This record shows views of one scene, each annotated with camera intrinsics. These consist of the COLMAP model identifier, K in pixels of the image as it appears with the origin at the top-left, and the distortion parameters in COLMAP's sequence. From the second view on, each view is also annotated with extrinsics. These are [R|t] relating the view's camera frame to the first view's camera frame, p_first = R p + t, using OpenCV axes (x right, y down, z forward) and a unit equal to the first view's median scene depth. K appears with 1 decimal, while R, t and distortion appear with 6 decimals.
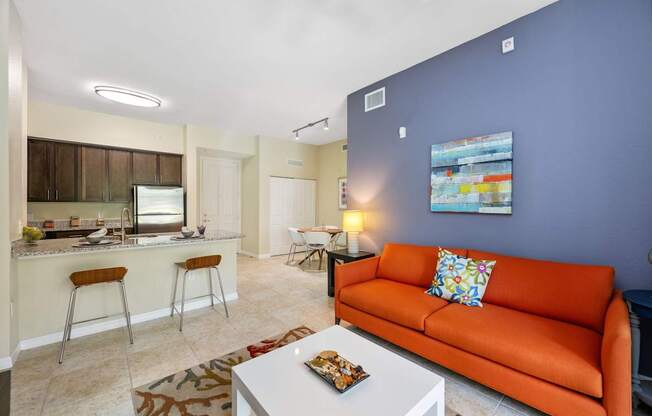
lens RADIAL K [[257.3, 0, 324.7], [0, 257.3, 208.4], [0, 0, 1]] dist [-0.002808, 0.000089]
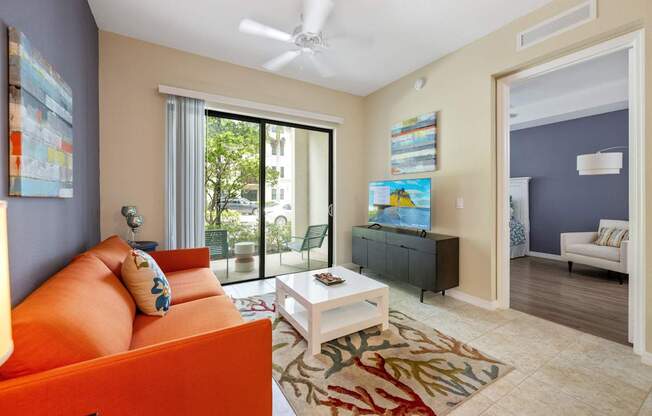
lens RADIAL K [[257.3, 0, 322.9], [0, 257.3, 194.3], [0, 0, 1]] dist [-0.002808, 0.000089]
pose [[-0.983615, 0.005122, 0.180210, -0.181768], [0.002923, 0.999918, -0.012468, 0.027061], [-0.180260, -0.011737, -0.983549, 2.012011]]
